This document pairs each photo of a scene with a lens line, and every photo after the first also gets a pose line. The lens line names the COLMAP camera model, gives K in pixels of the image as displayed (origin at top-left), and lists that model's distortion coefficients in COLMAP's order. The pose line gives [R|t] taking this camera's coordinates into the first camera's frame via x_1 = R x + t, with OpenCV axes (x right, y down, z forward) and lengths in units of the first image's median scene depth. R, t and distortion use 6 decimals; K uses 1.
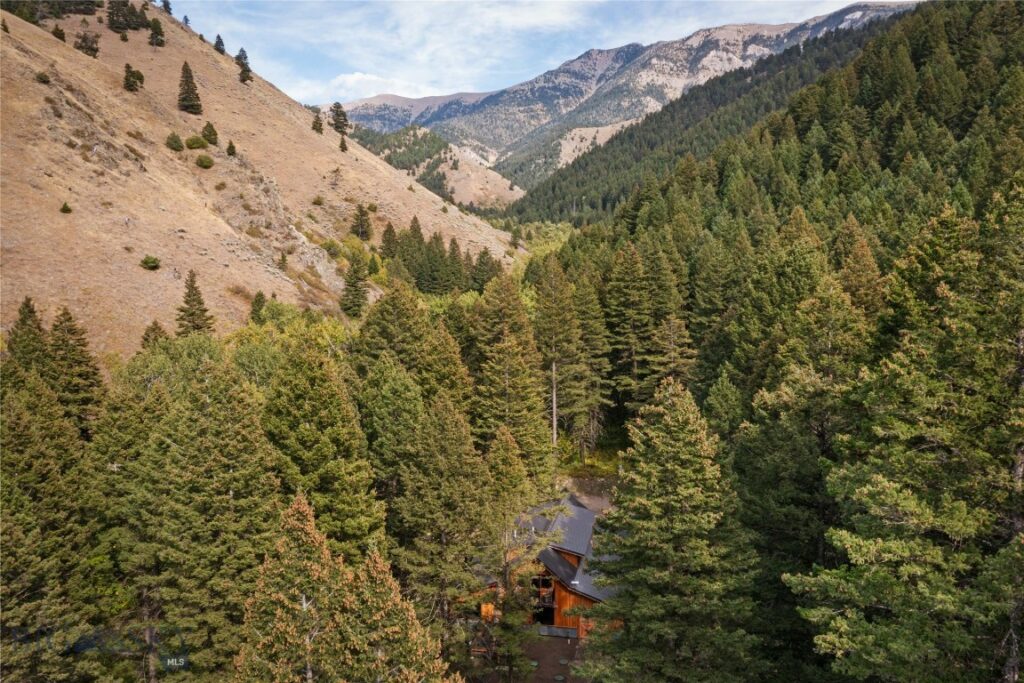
lens RADIAL K [[802.4, 0, 512.0], [0, 802.4, 341.5], [0, 0, 1]] dist [-0.023288, 0.011143]
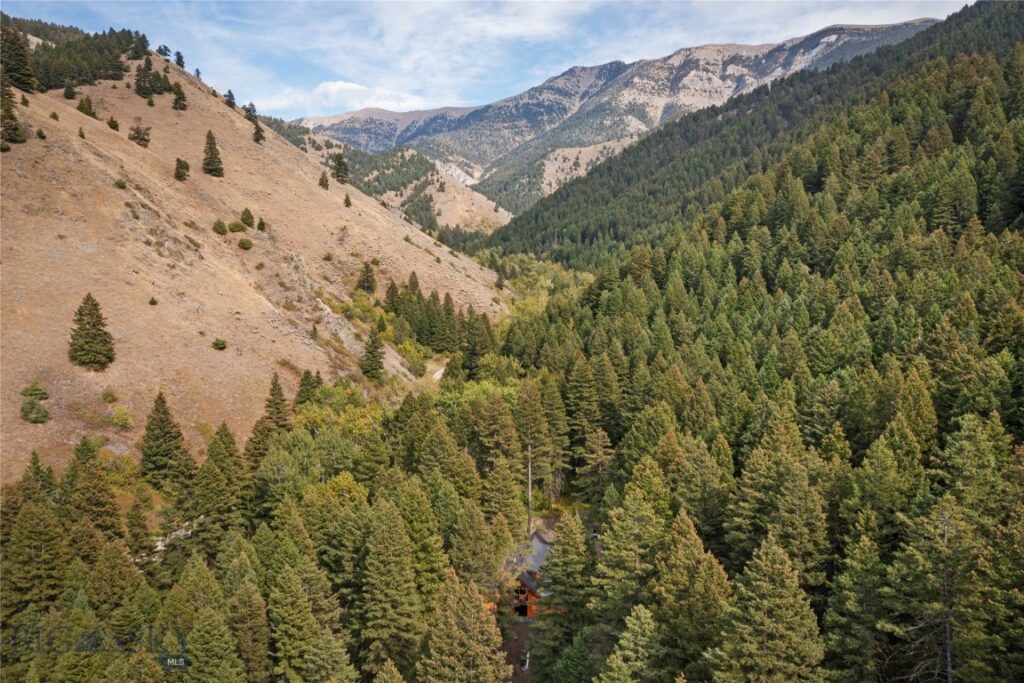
lens RADIAL K [[802.4, 0, 512.0], [0, 802.4, 341.5], [0, 0, 1]] dist [-0.023288, 0.011143]
pose [[0.999787, 0.003425, 0.020331, -0.003633], [-0.003198, 0.999932, -0.011189, -0.047274], [-0.020368, 0.011121, 0.999731, -0.158487]]
